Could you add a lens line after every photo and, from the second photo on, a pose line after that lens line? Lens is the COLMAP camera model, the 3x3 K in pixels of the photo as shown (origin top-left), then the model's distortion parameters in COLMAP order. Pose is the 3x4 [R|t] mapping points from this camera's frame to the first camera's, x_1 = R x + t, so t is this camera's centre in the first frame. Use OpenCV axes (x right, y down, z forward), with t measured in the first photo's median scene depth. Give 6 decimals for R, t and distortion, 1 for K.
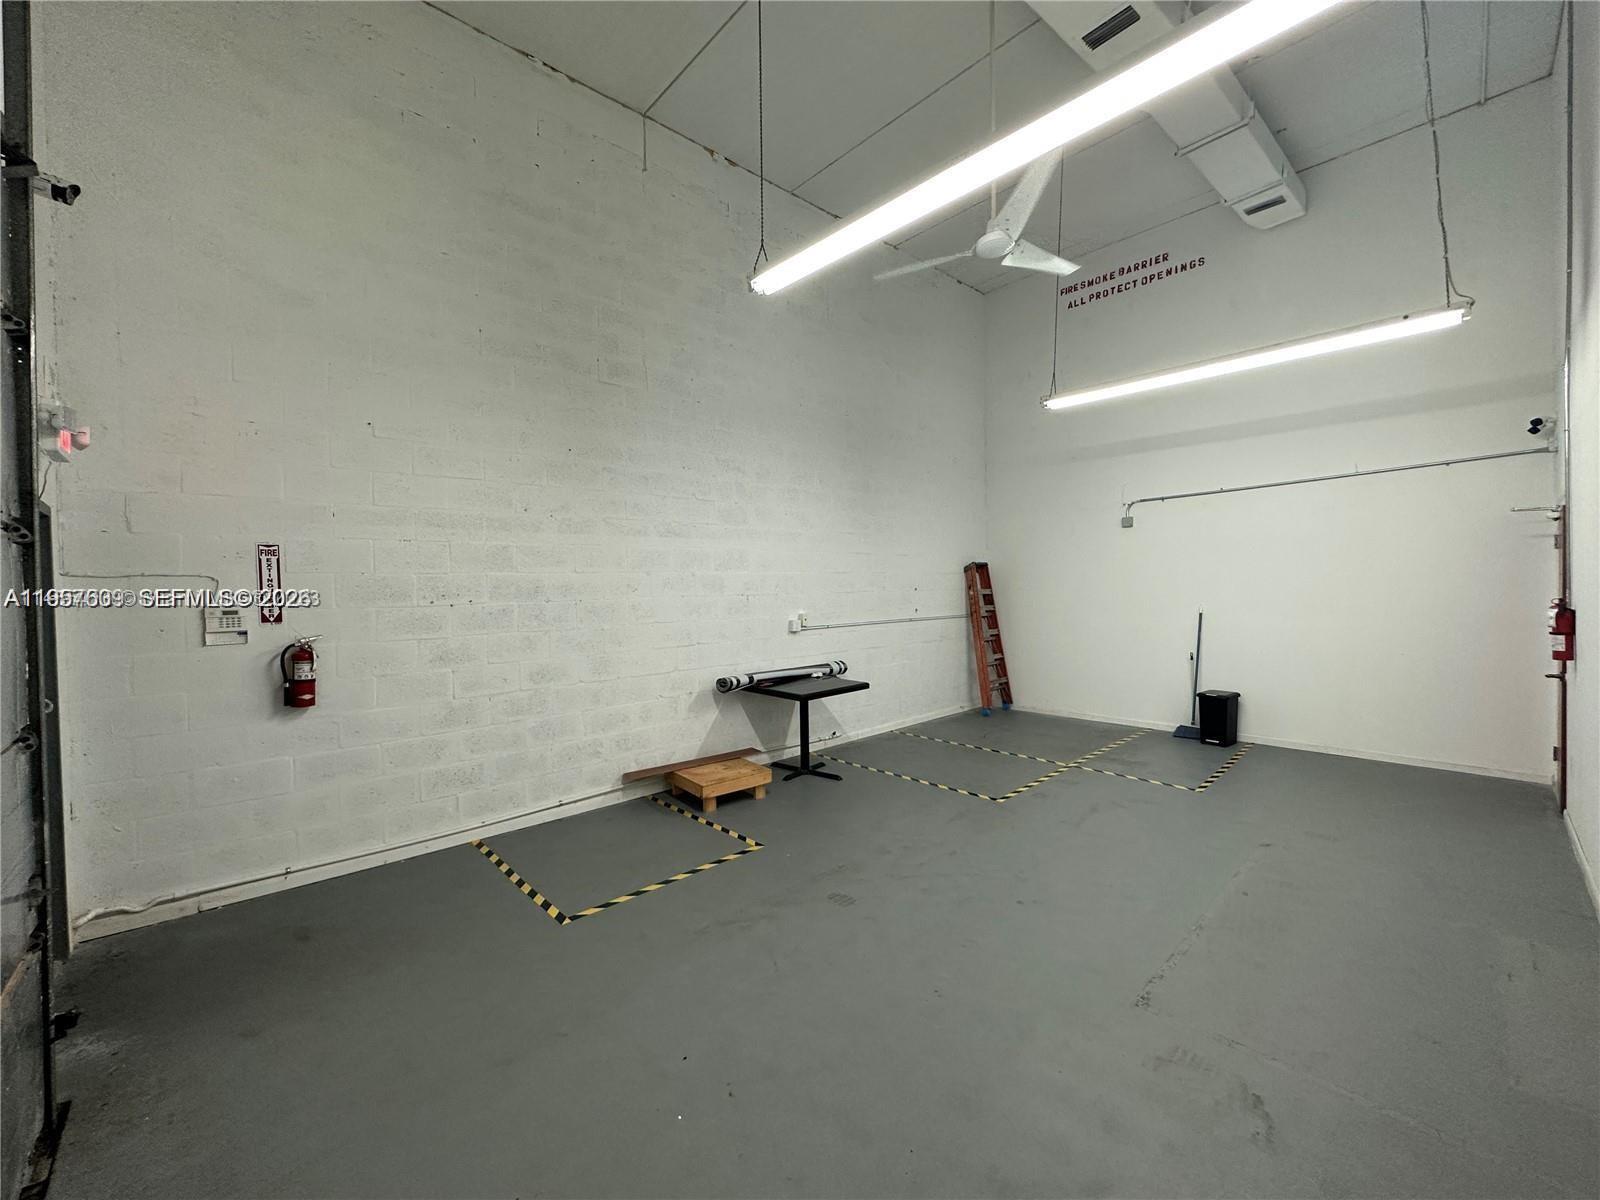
lens RADIAL K [[639.6, 0, 803.8], [0, 639.6, 596.9], [0, 0, 1]] dist [-0.006246, 0.000318]
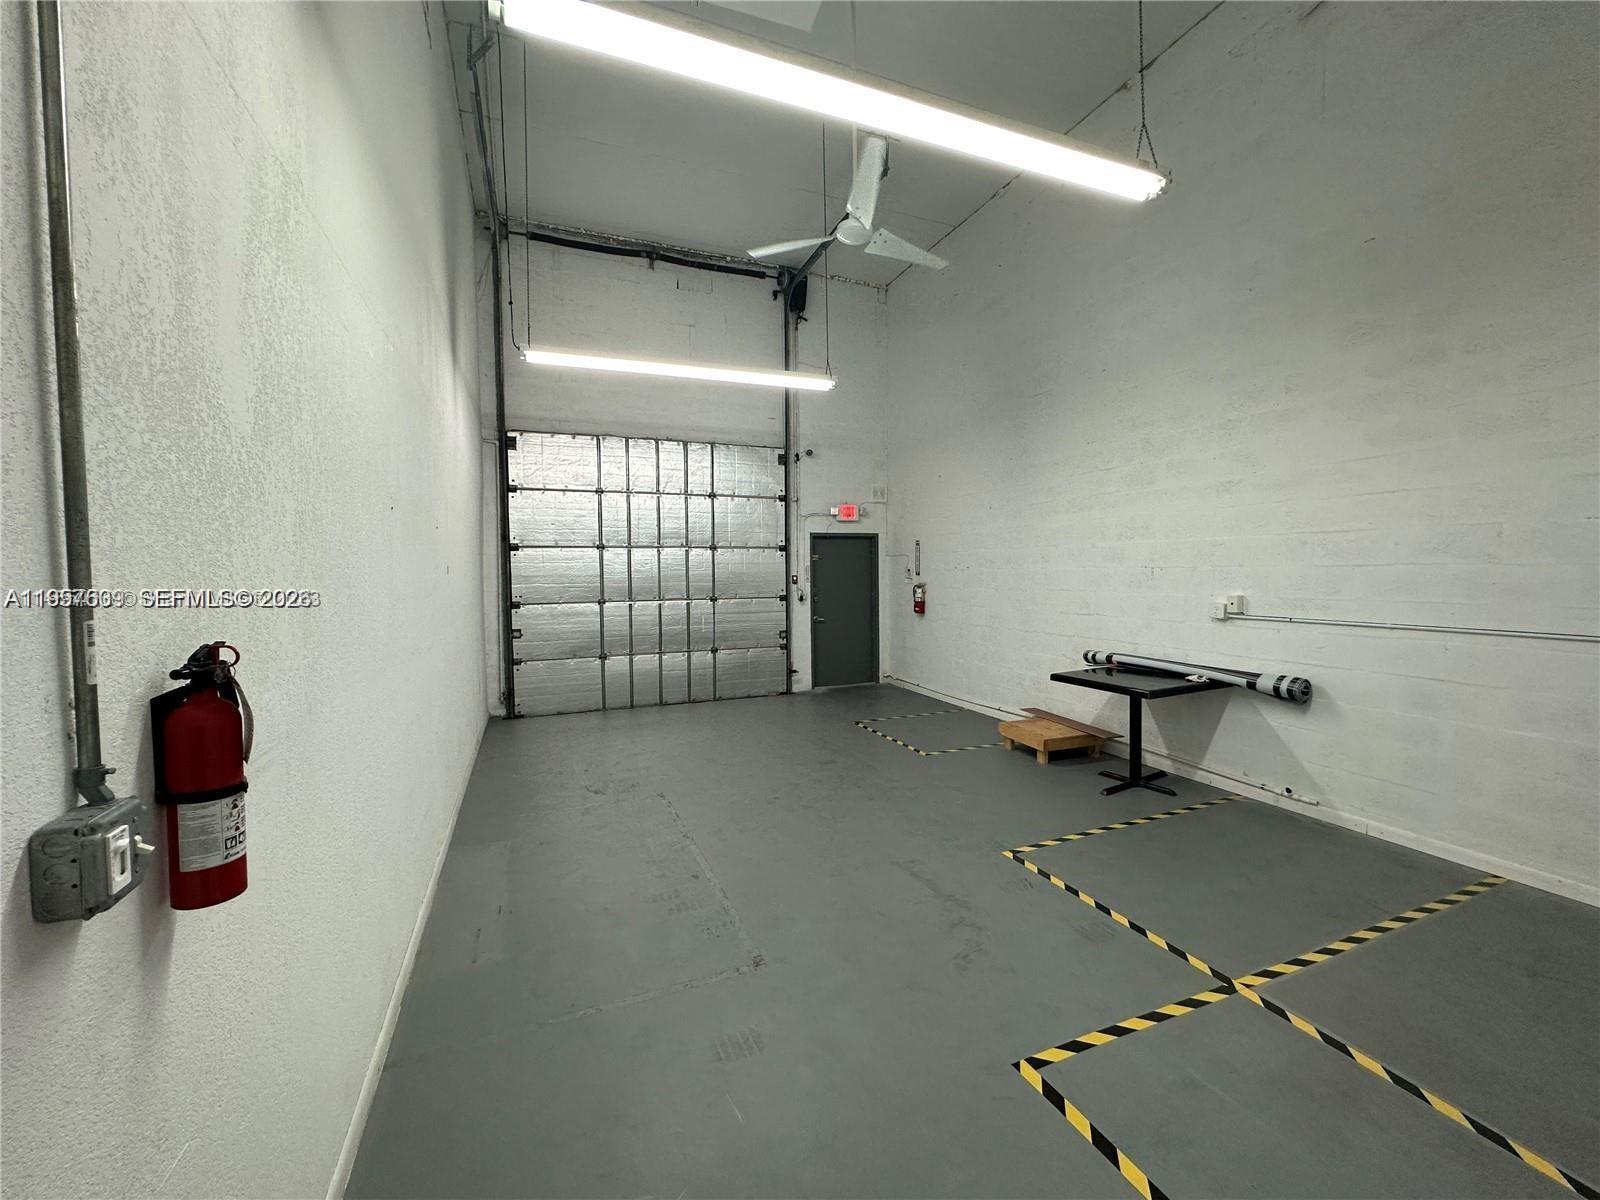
lens RADIAL K [[639.6, 0, 798.3], [0, 639.6, 598.2], [0, 0, 1]] dist [-0.006246, 0.000318]
pose [[-0.358296, 0.064883, -0.931351, 0.950026], [0.004306, 0.997686, 0.067848, -0.023272], [0.933598, 0.020299, -0.357746, 0.924521]]
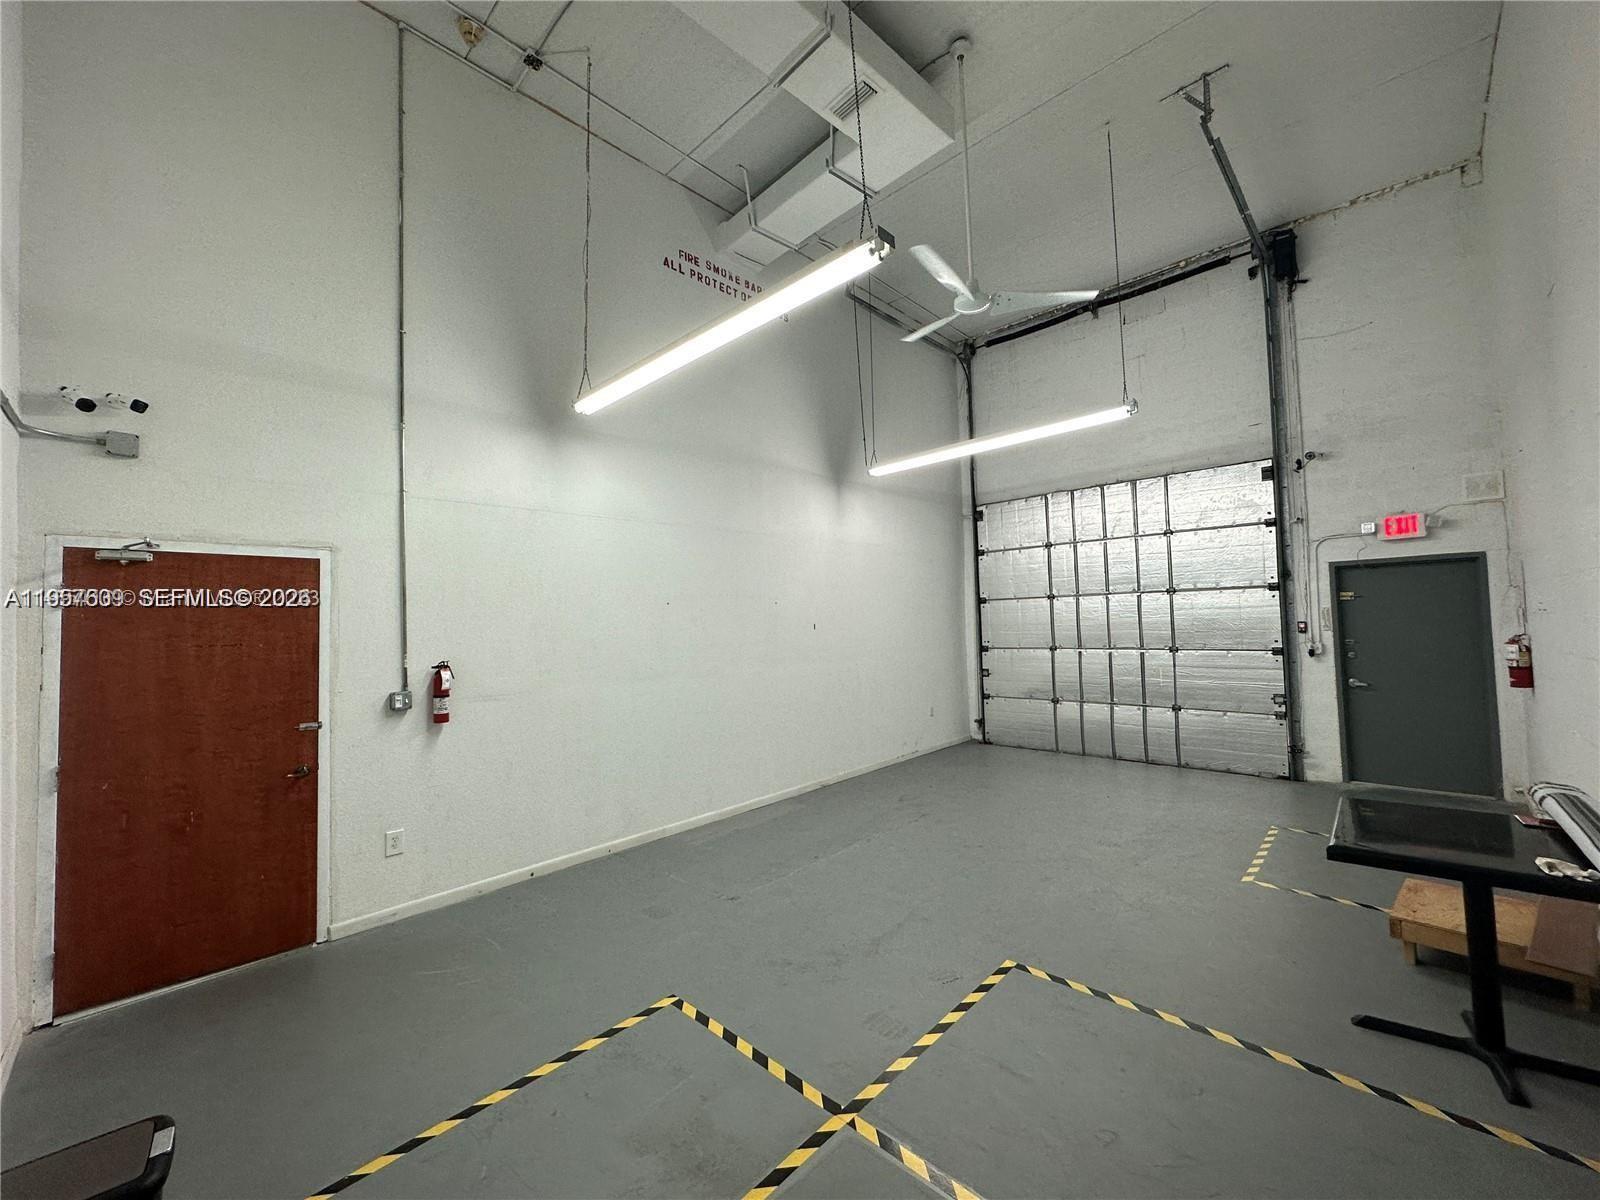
lens RADIAL K [[639.6, 0, 797.3], [0, 639.6, 597.1], [0, 0, 1]] dist [-0.006246, 0.000318]
pose [[-0.997696, 0.048348, -0.047602, 0.475256], [0.049539, 0.998480, -0.024173, -0.034639], [0.046361, -0.026476, -0.998574, 1.460626]]
